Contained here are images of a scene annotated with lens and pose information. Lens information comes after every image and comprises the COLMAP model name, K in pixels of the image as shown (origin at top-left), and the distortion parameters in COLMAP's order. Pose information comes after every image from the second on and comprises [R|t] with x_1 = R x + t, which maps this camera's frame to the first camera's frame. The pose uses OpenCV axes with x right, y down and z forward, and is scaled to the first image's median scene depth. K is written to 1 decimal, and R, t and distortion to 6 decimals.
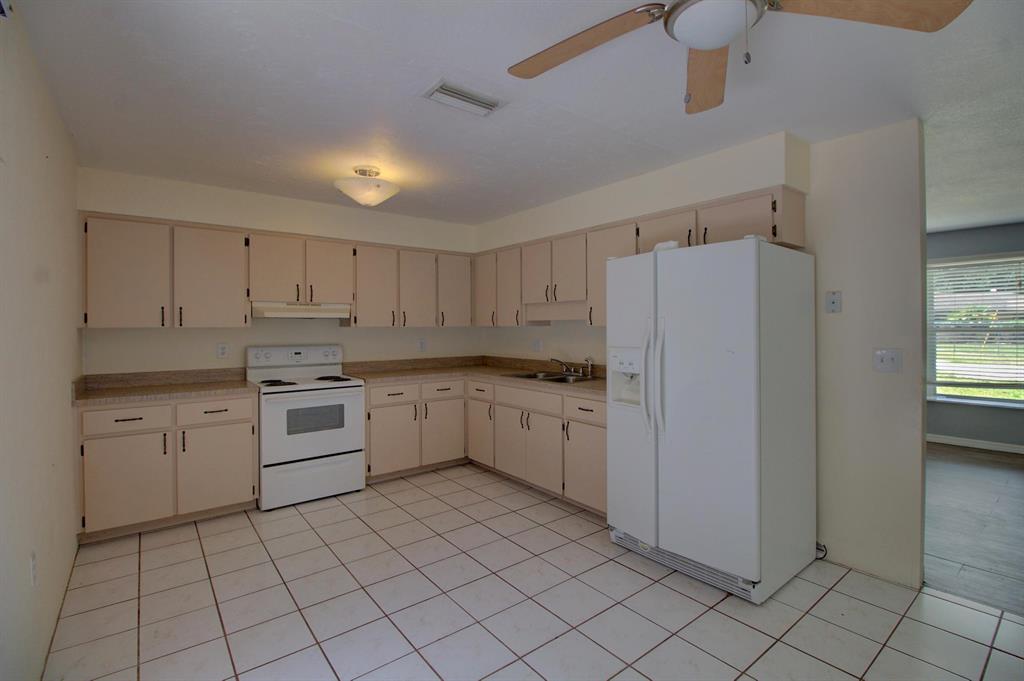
lens RADIAL K [[477.5, 0, 519.0], [0, 477.5, 326.3], [0, 0, 1]] dist [-0.000269, -0.000490]
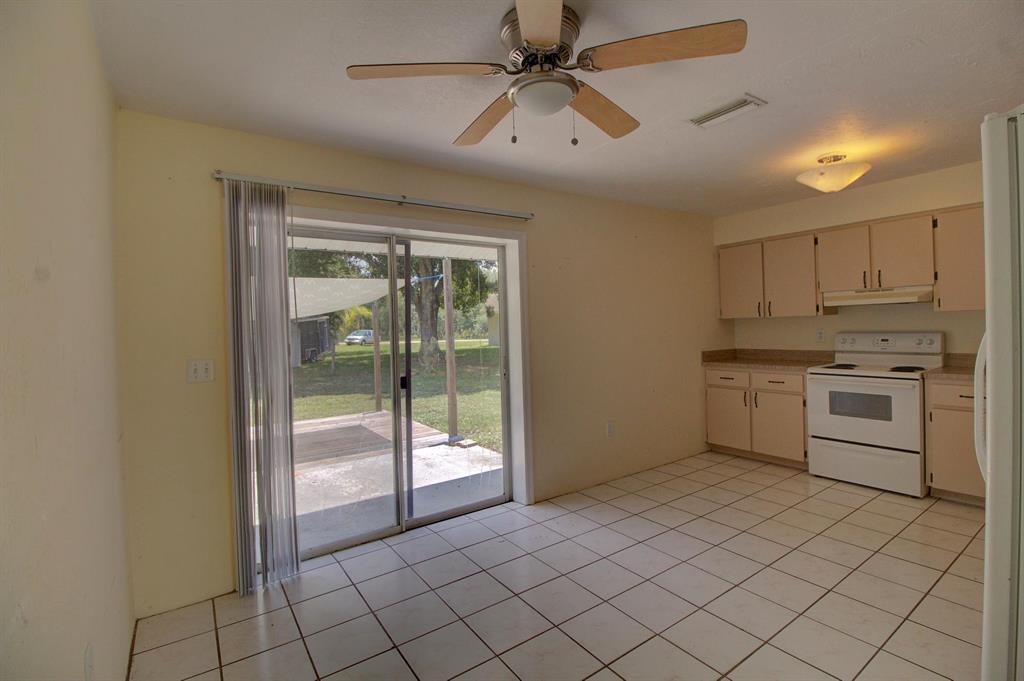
lens RADIAL K [[477.5, 0, 519.0], [0, 477.5, 326.3], [0, 0, 1]] dist [-0.000269, -0.000490]
pose [[-0.049489, 0.005255, -0.998761, 0.645635], [0.032745, 0.999457, 0.003636, 0.000497], [0.998238, -0.032524, -0.049635, 0.356192]]
